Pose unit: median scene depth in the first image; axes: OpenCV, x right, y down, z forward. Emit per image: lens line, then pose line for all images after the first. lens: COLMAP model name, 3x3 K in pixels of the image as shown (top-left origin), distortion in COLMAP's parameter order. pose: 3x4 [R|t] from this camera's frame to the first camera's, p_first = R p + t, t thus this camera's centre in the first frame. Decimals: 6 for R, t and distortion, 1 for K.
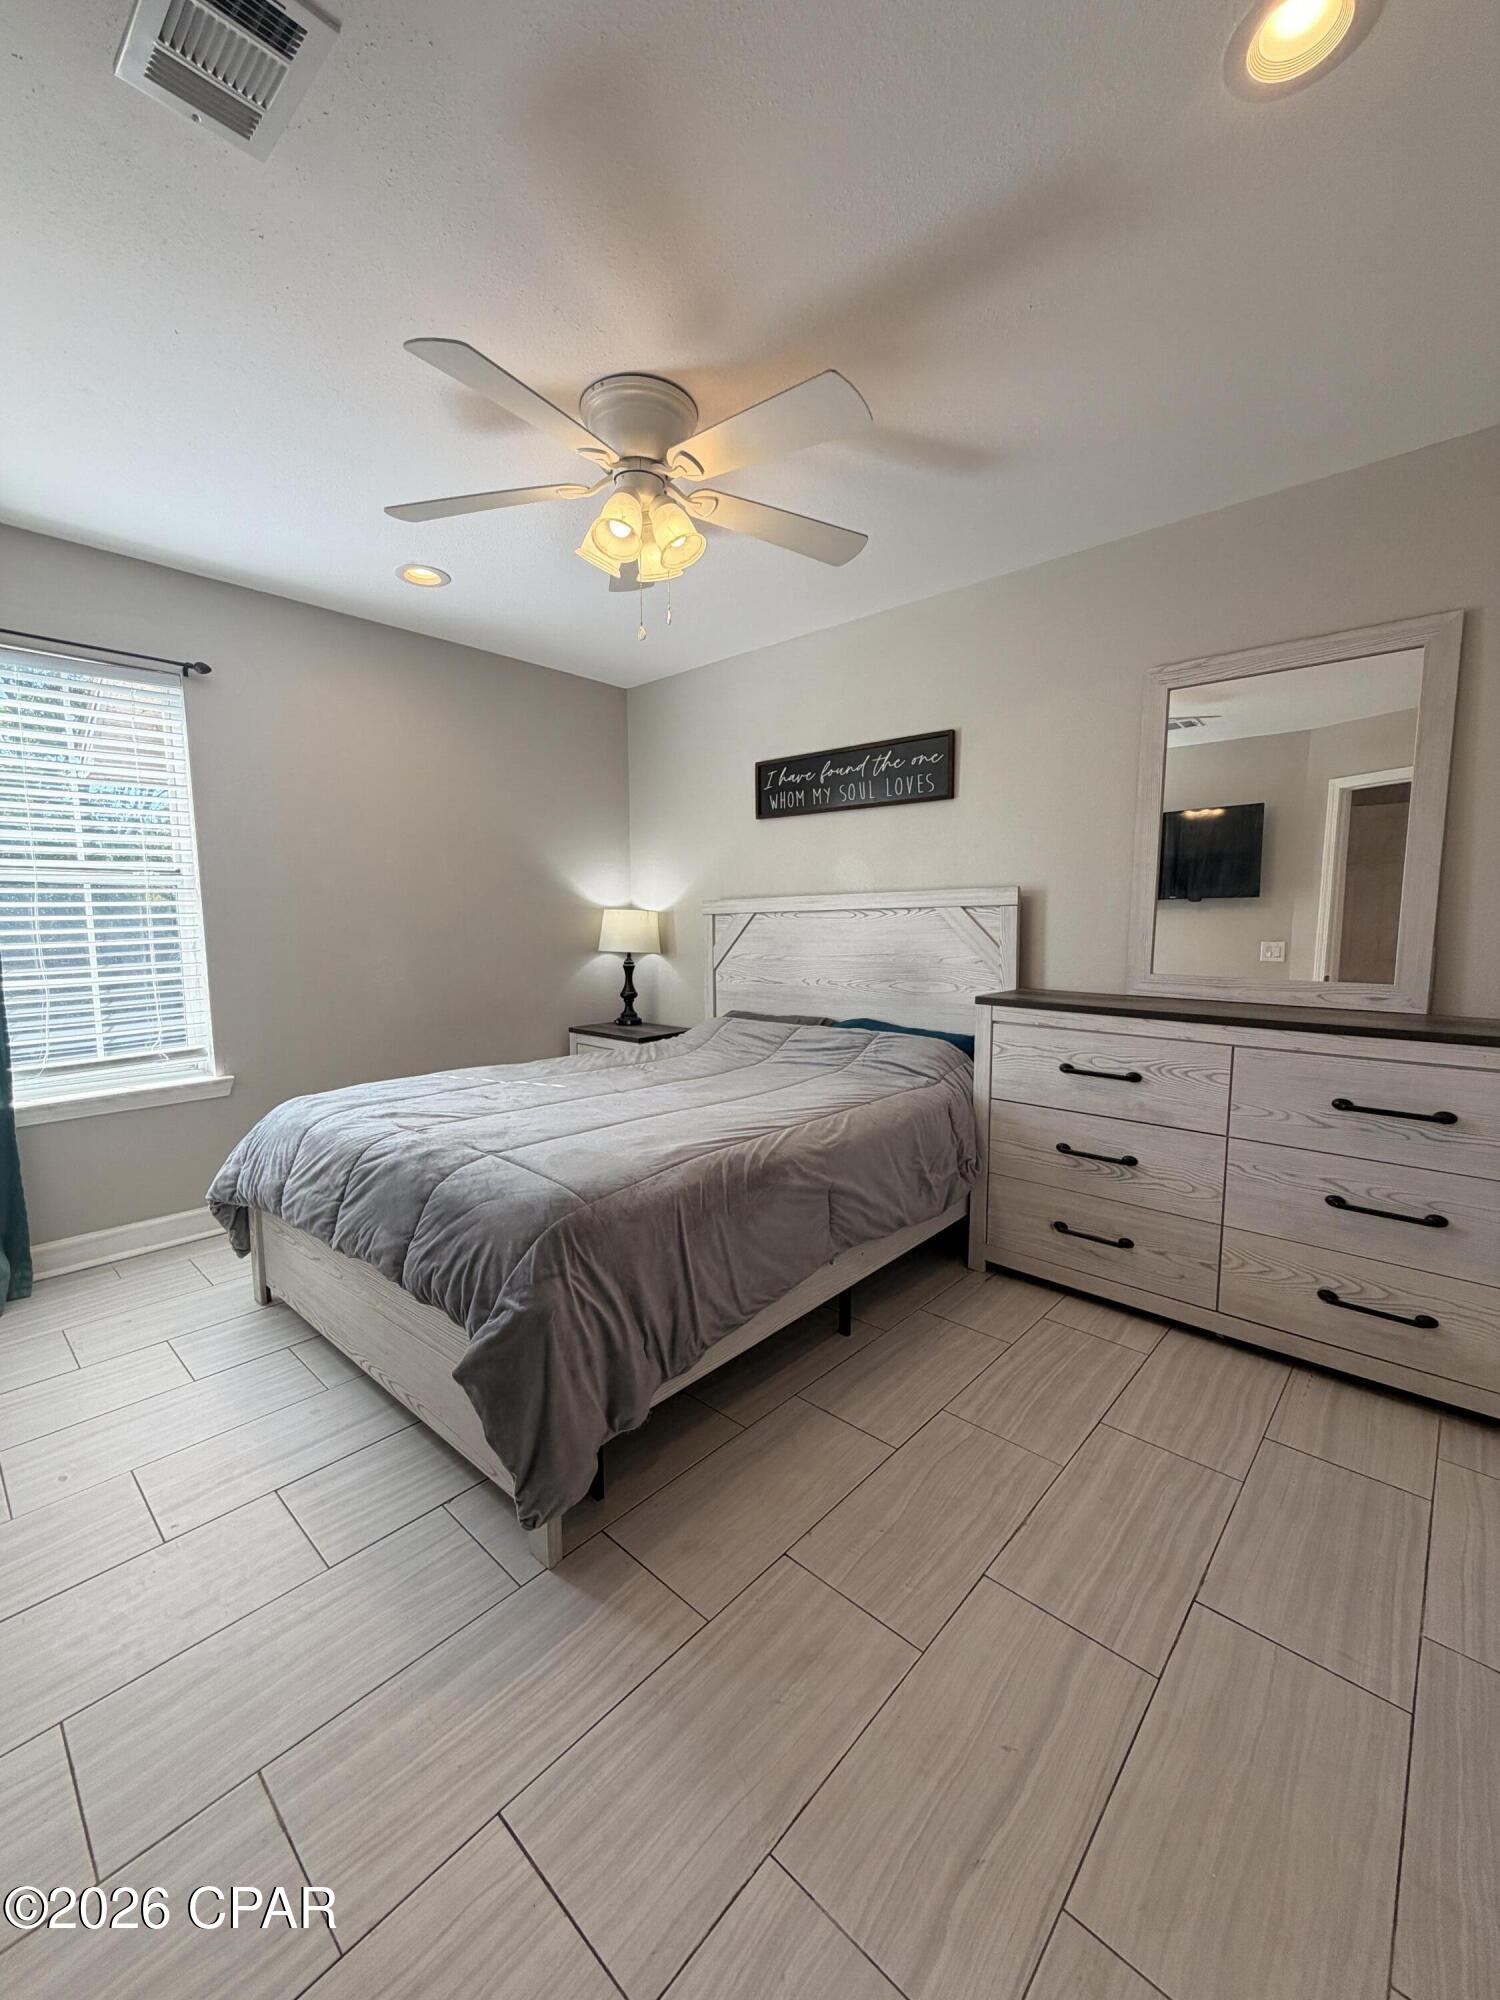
lens RADIAL K [[797.1, 0, 740.4], [0, 797.1, 995.4], [0, 0, 1]] dist [0.000269, -0.000020]
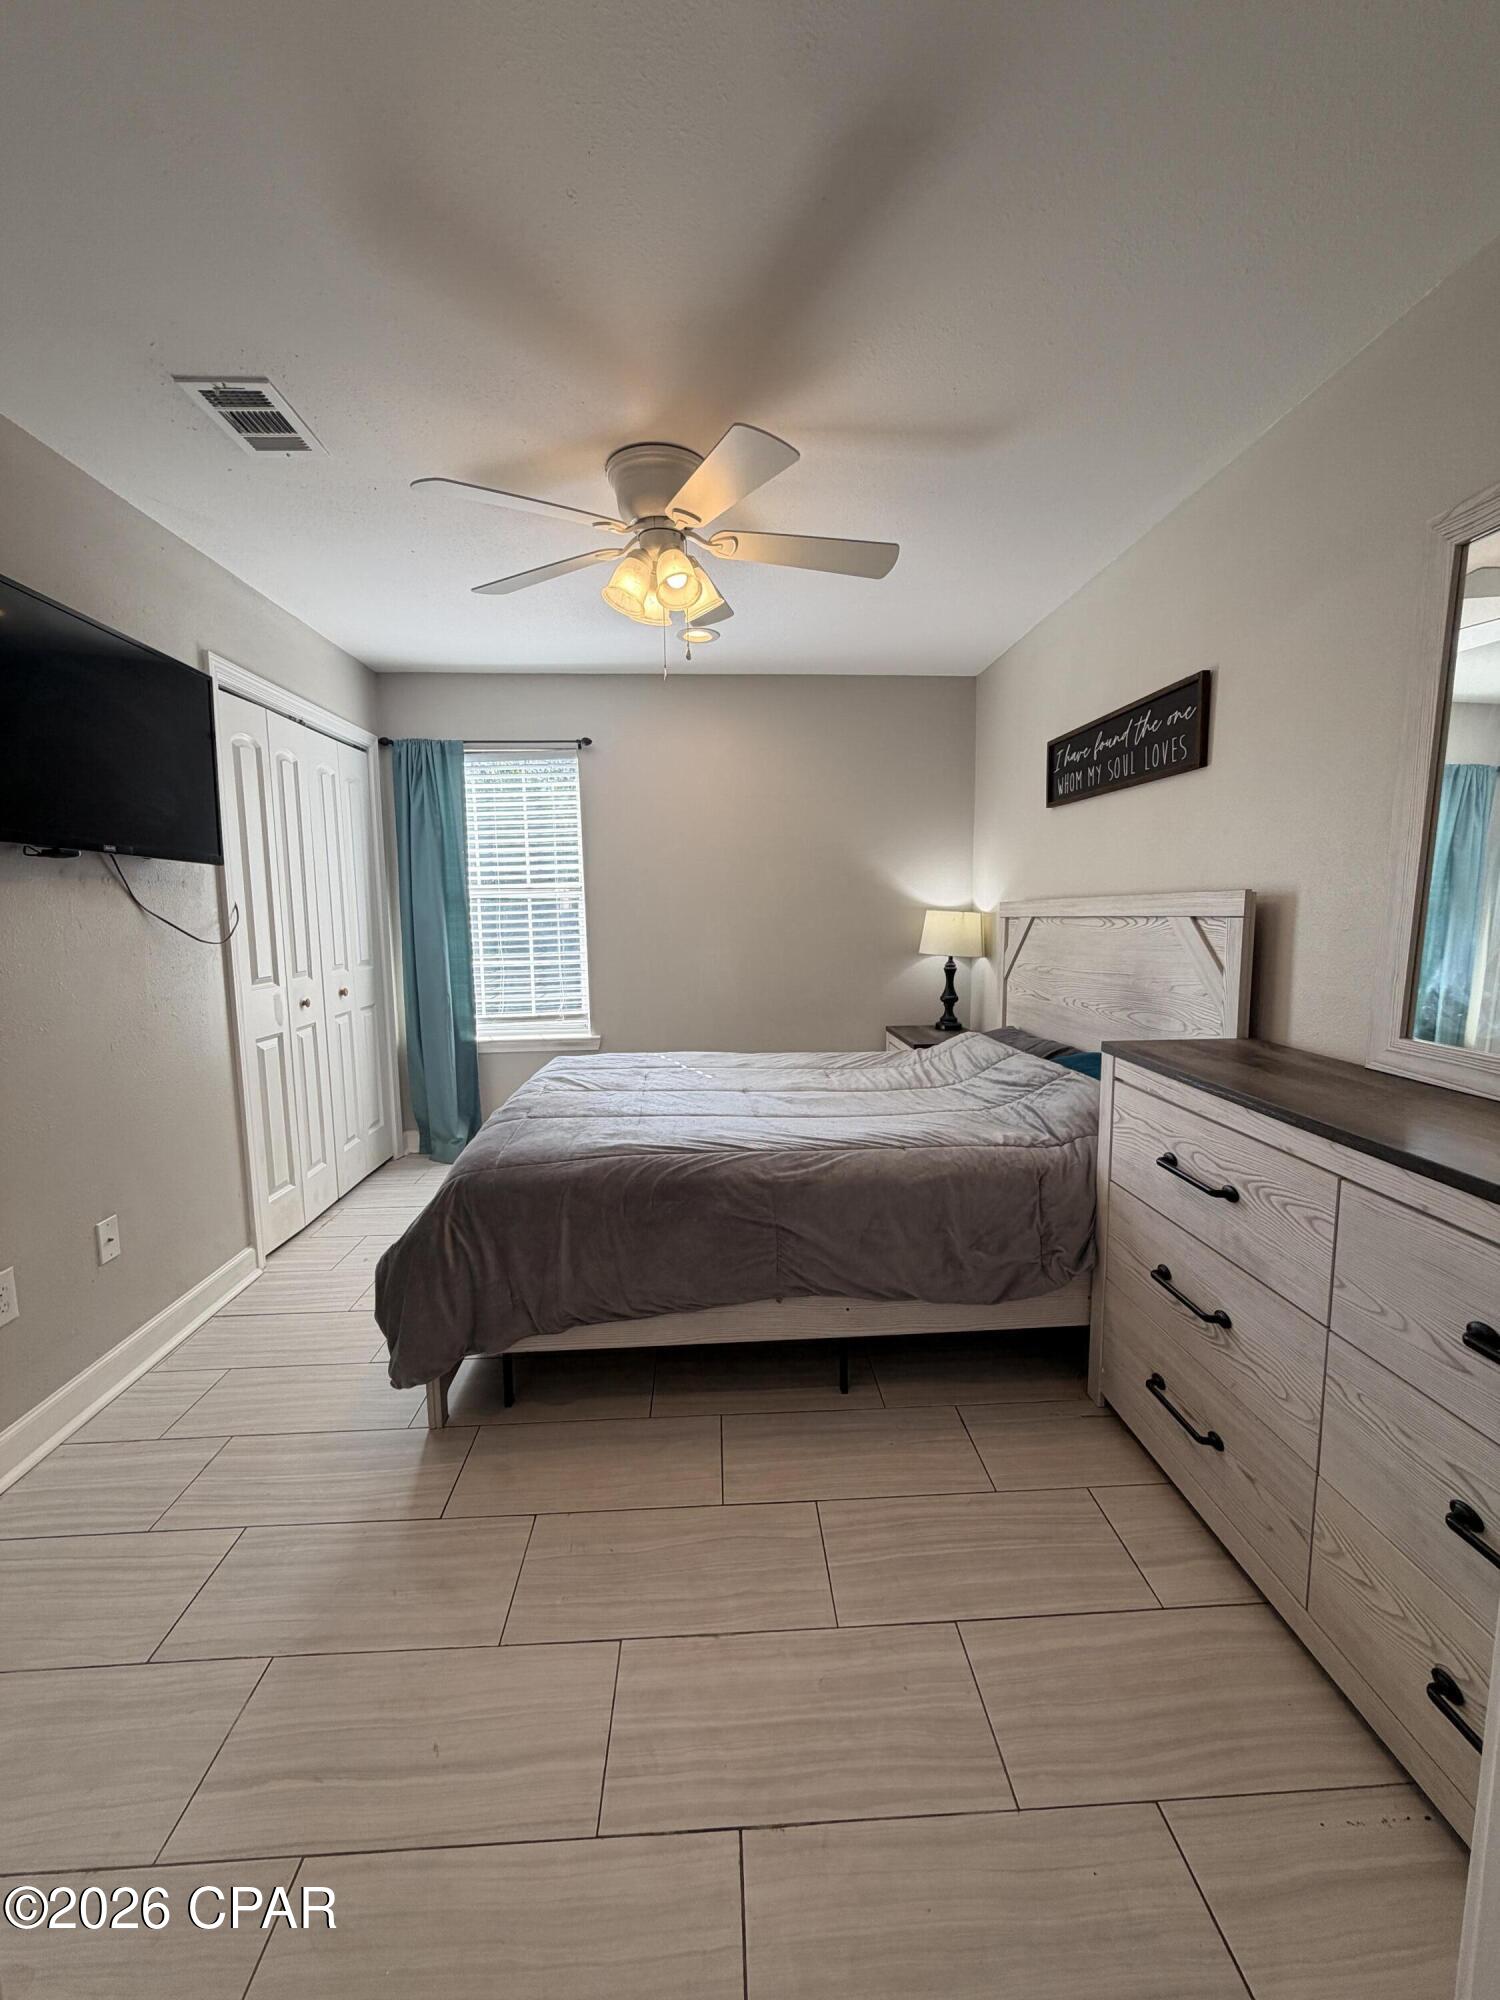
lens RADIAL K [[794.1, 0, 751.6], [0, 794.1, 994.3], [0, 0, 1]] dist [0.000791, 0.000264]
pose [[0.714166, 0.075385, -0.695906, 0.572883], [-0.061154, 0.997102, 0.045254, -0.056345], [0.697300, 0.010238, 0.716706, 0.232912]]
